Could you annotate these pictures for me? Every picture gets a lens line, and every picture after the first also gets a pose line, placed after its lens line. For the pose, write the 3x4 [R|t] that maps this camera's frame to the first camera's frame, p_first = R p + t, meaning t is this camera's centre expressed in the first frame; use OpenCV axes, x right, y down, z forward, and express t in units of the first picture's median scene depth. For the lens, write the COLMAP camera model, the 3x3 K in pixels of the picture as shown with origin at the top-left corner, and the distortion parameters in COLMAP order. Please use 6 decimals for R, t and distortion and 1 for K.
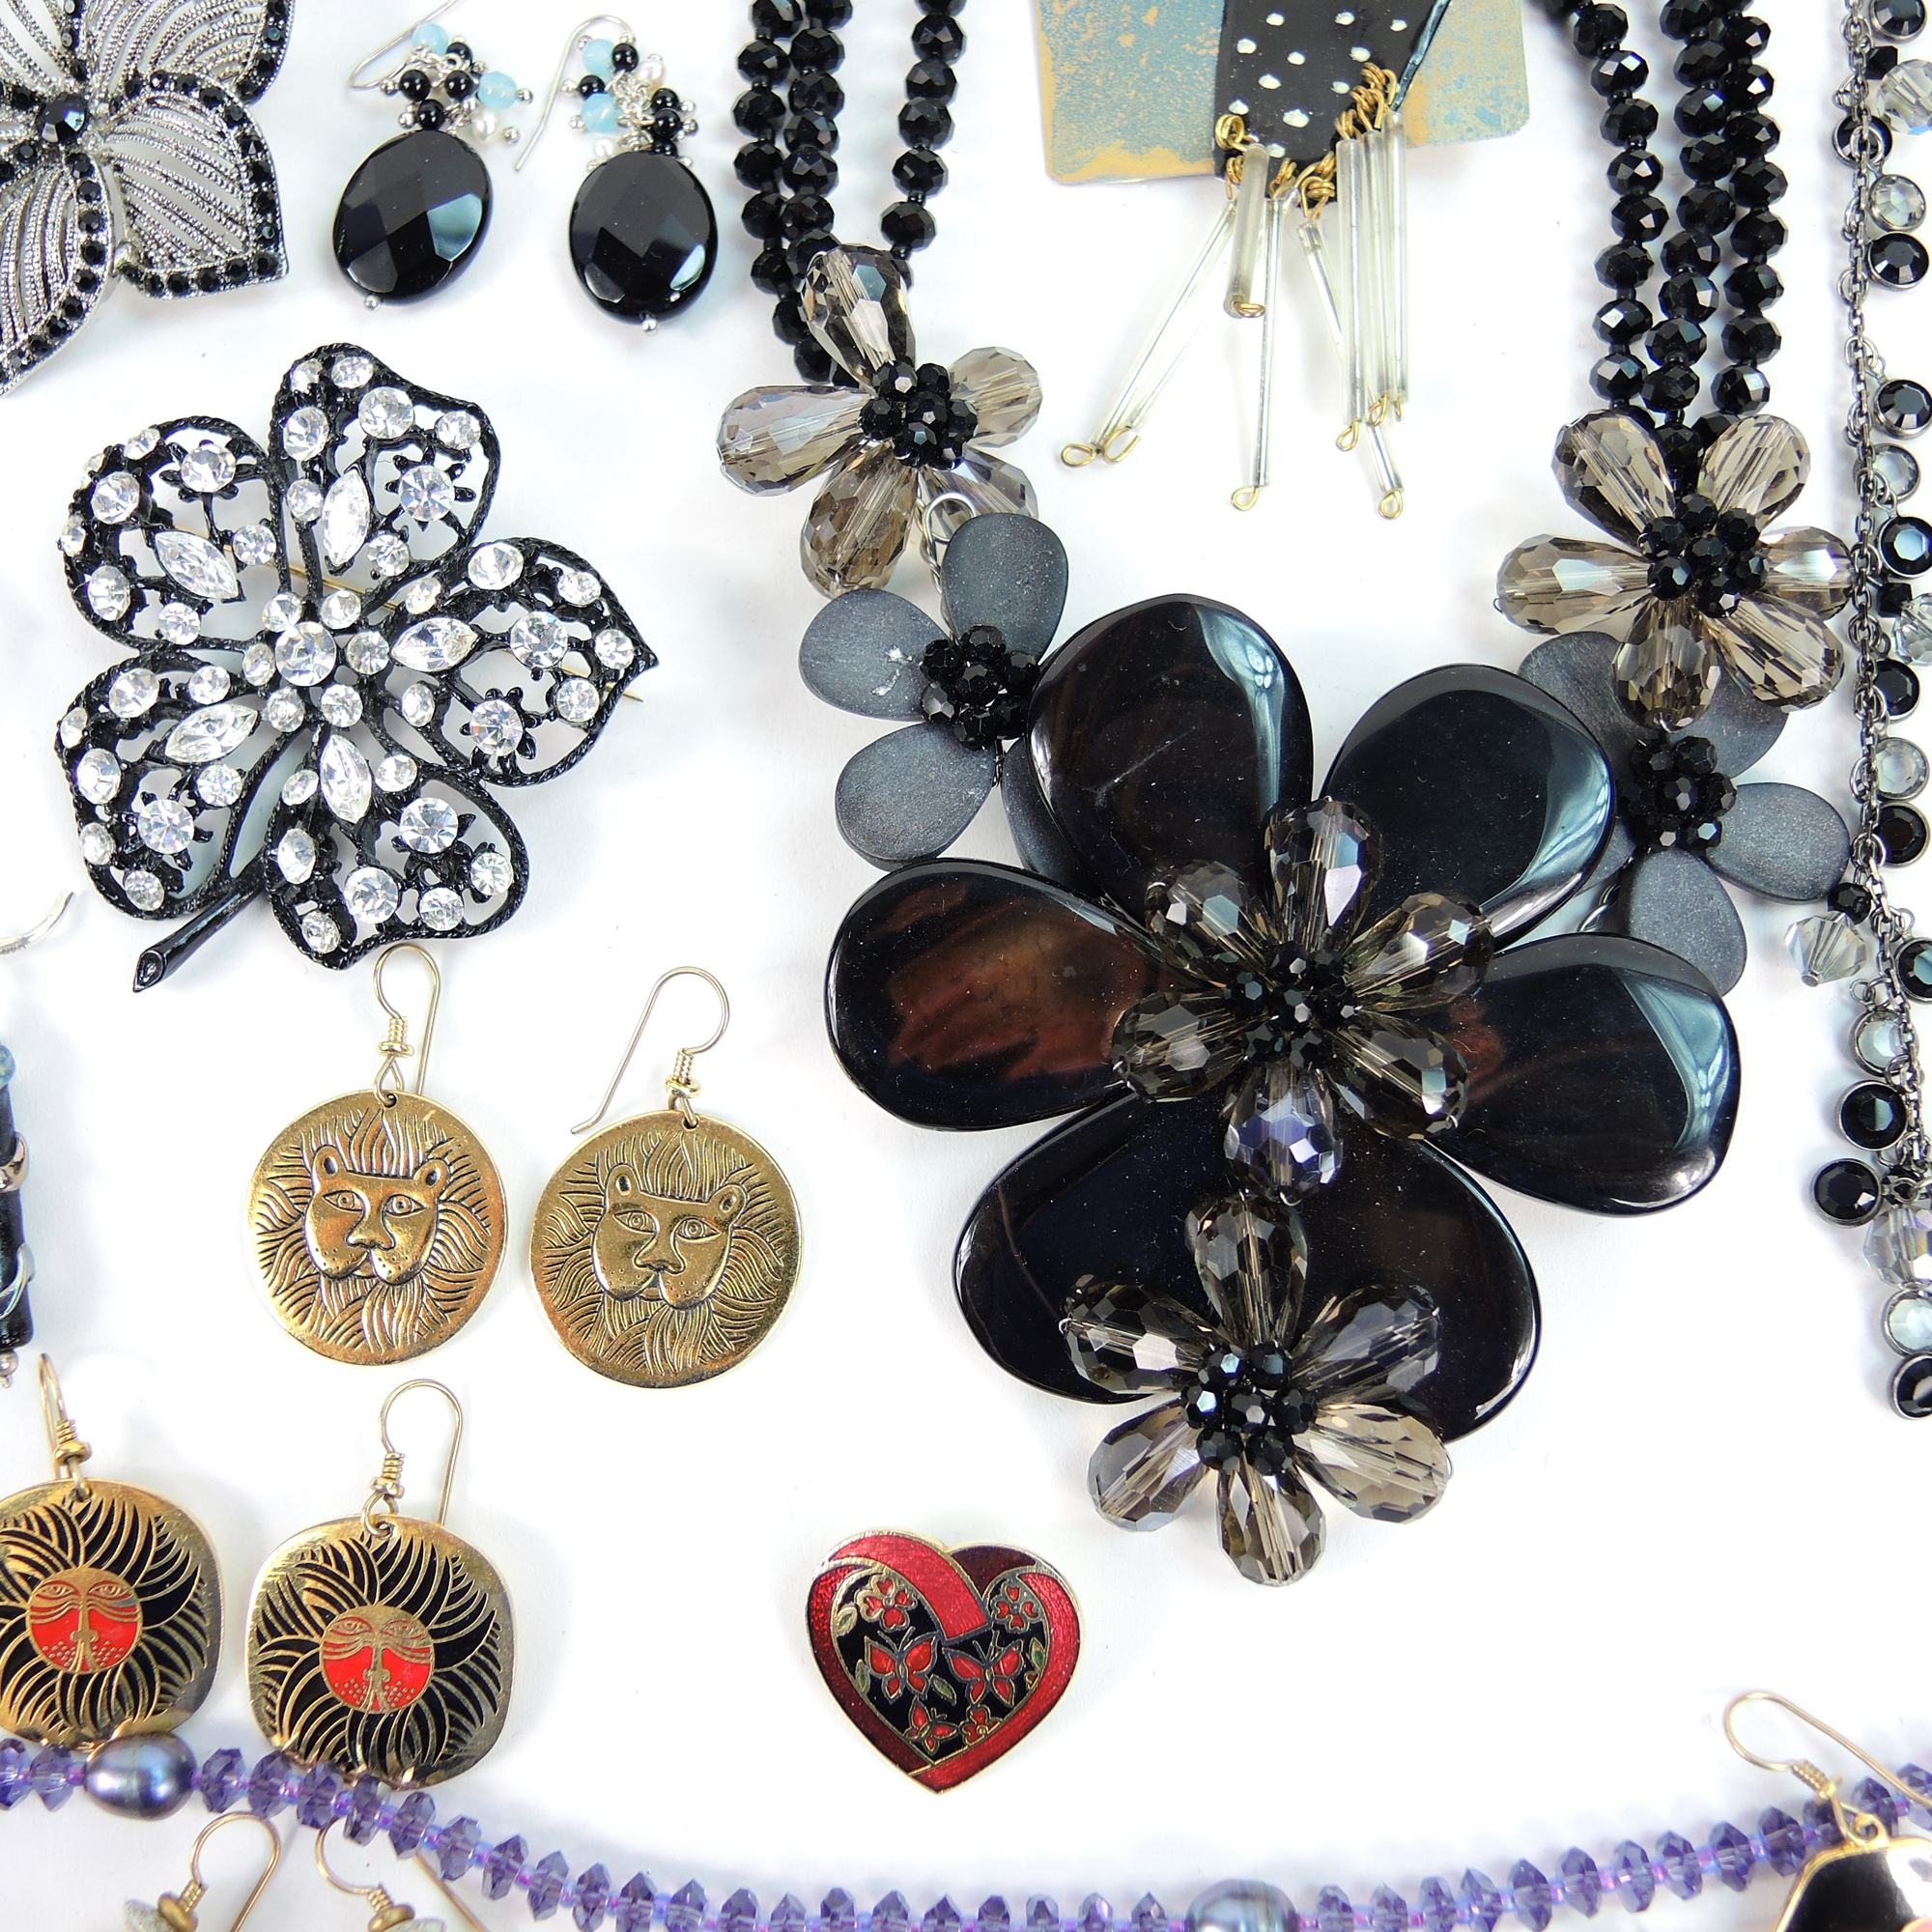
lens RADIAL K [[2169.9, 0, 966.0], [0, 2169.9, 966.0], [0, 0, 1]] dist [-0.041978, -0.065624]
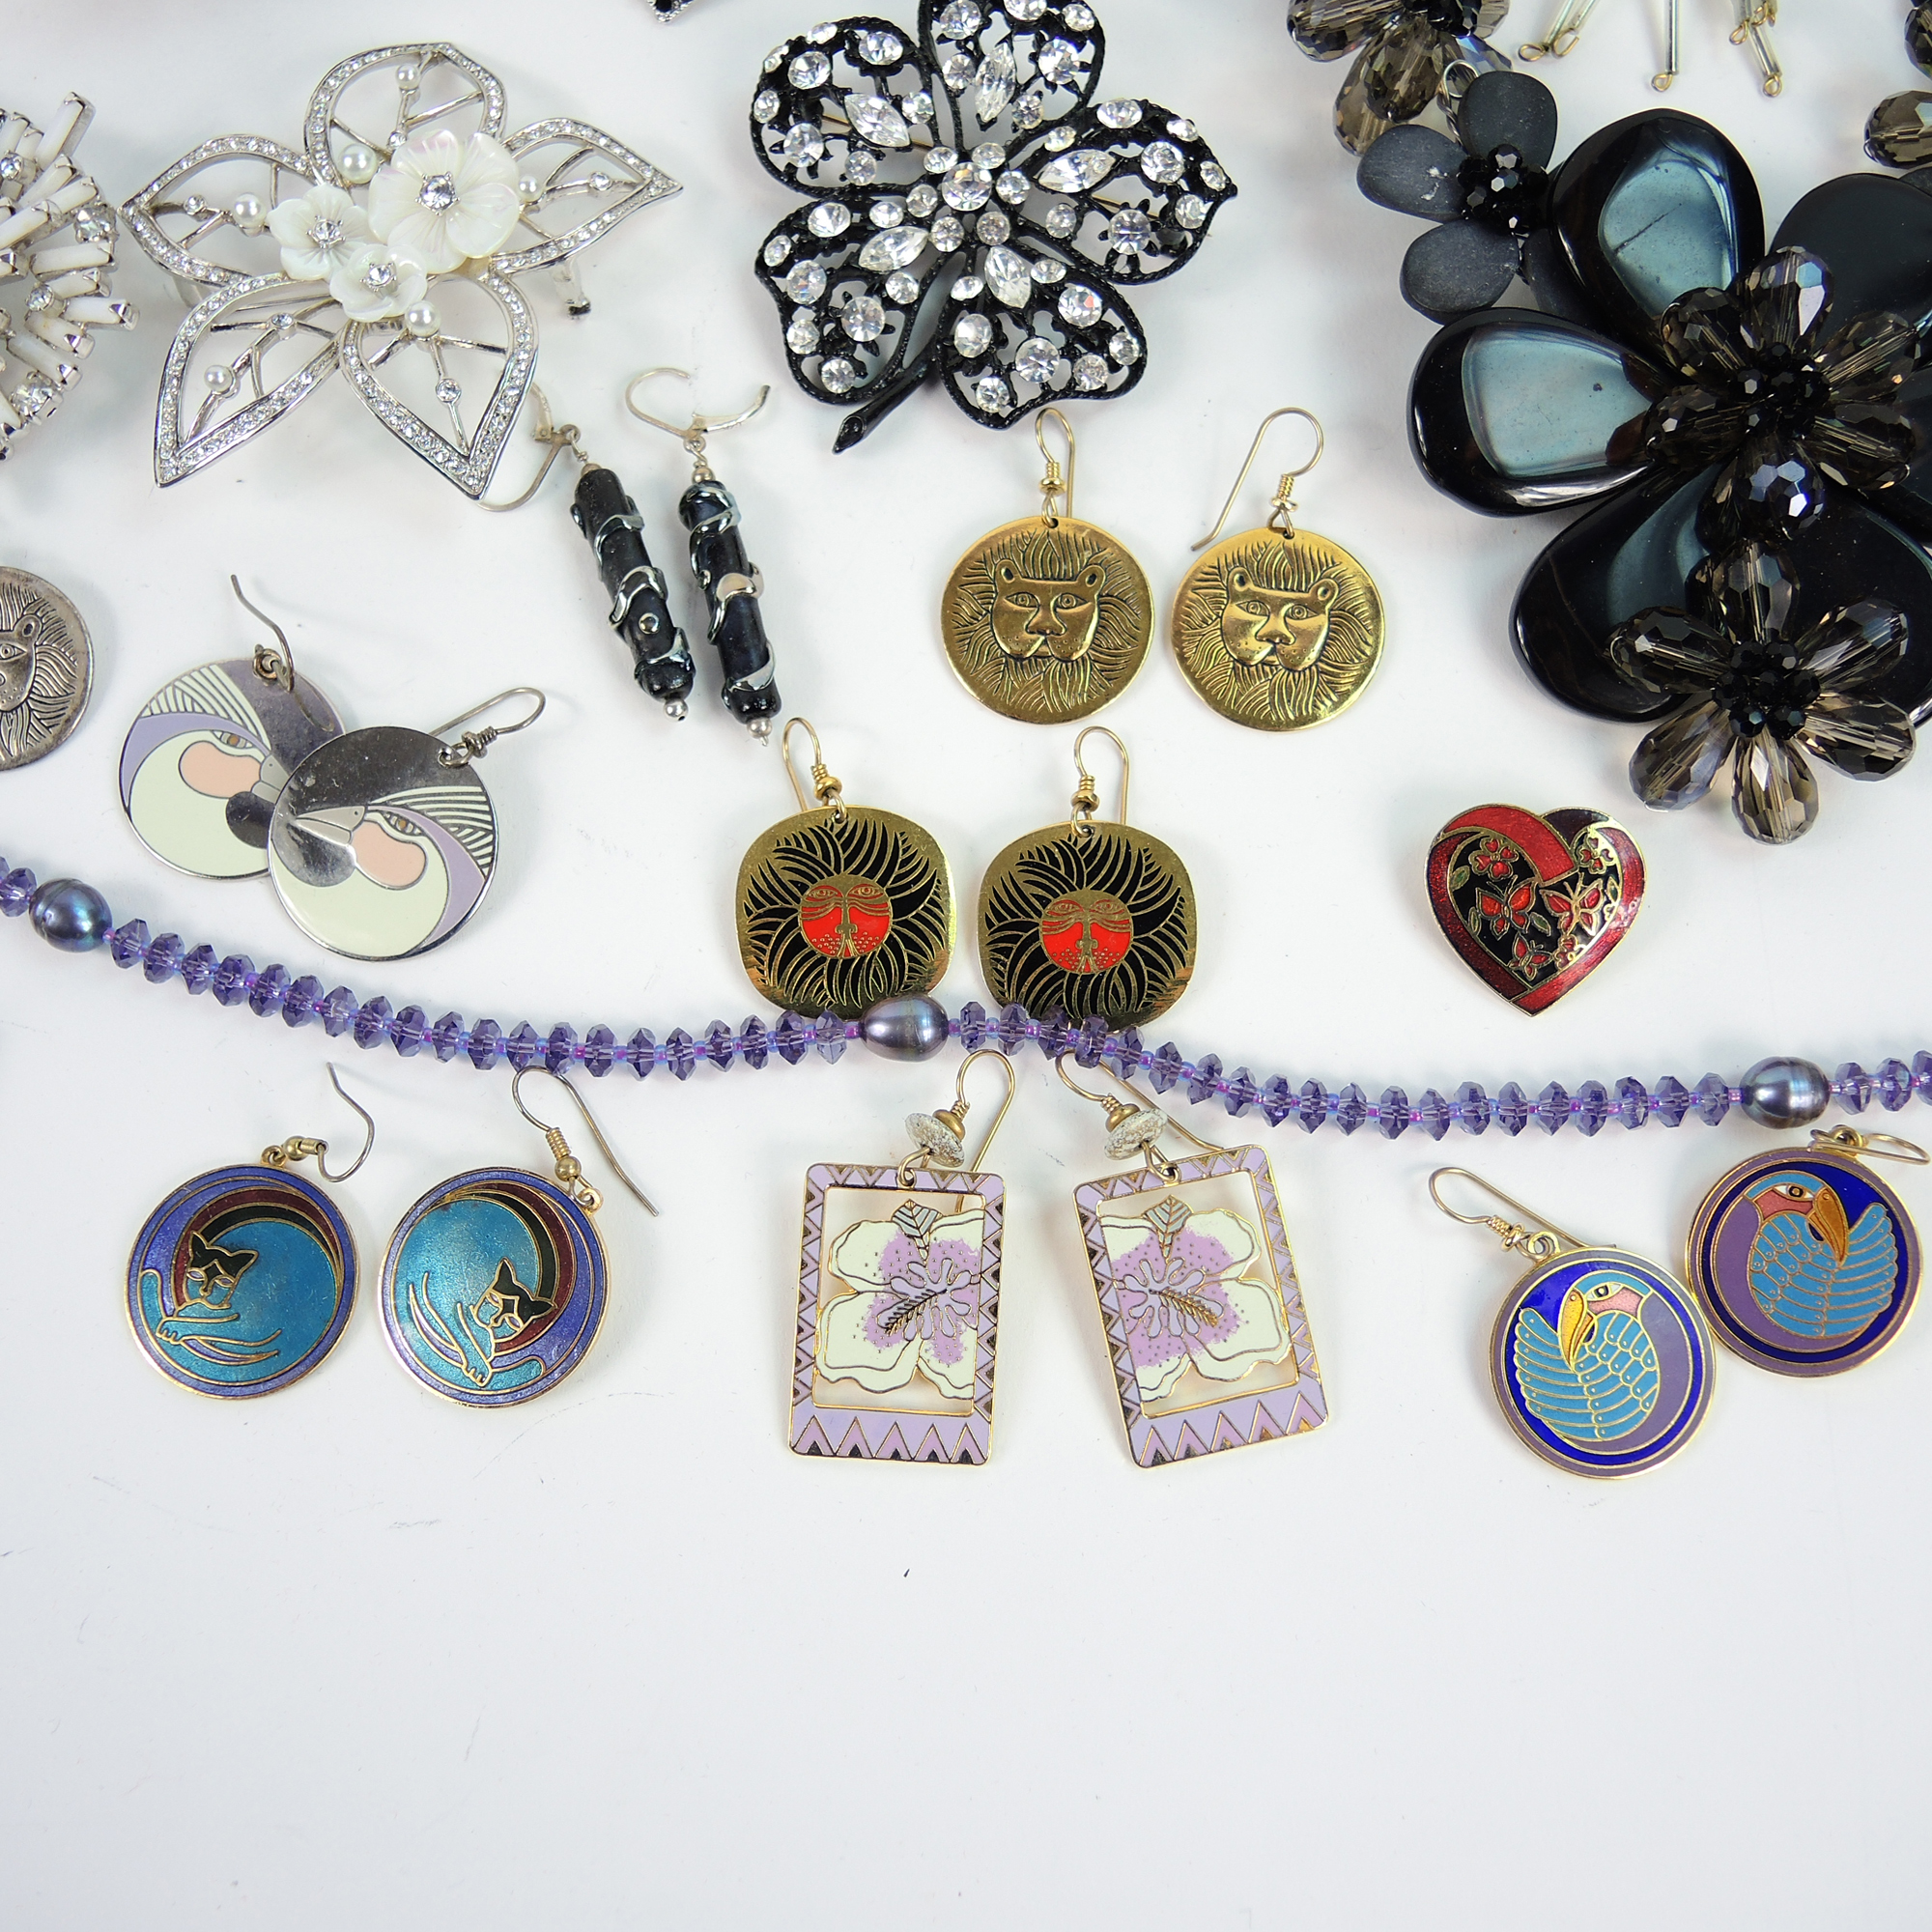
lens RADIAL K [[2169.9, 0, 966.0], [0, 2169.9, 966.0], [0, 0, 1]] dist [-0.041978, -0.065624]
pose [[0.998919, -0.032032, 0.033698, -0.361193], [0.033175, 0.998874, -0.033917, 0.356302], [-0.032574, 0.034998, 0.998856, -0.255661]]
